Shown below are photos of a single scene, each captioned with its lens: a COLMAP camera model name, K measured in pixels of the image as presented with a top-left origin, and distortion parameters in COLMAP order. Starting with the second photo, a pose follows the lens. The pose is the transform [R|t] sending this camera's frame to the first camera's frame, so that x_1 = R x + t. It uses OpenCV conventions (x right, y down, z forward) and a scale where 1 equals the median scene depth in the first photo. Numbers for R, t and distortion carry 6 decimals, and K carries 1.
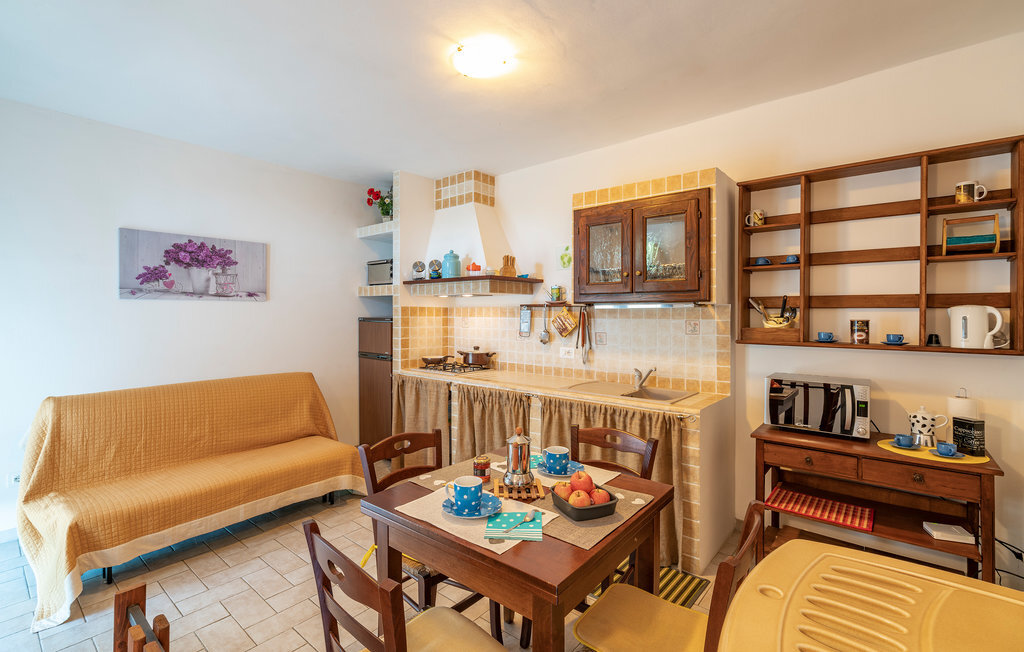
lens RADIAL K [[463.9, 0, 512.8], [0, 463.9, 312.8], [0, 0, 1]] dist [-0.002370, -0.000155]
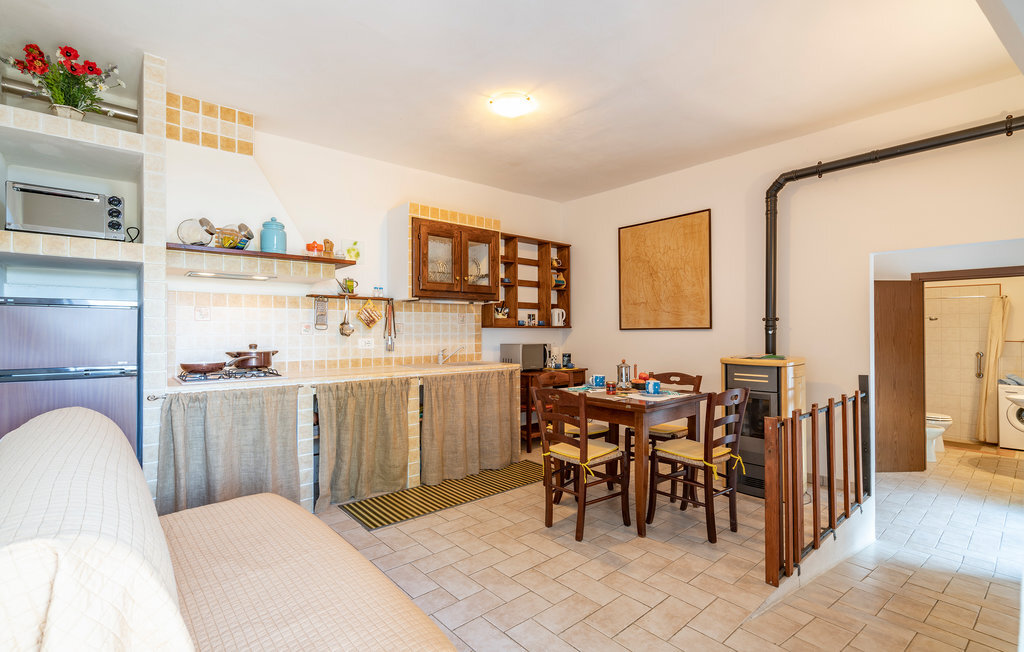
lens RADIAL K [[472.7, 0, 499.2], [0, 472.7, 326.3], [0, 0, 1]] dist [-0.001045, 0.000094]
pose [[0.159915, 0.002584, 0.987127, -0.998530], [-0.000951, 0.999997, -0.002464, 0.055841], [-0.987130, -0.000545, 0.159917, 0.594264]]
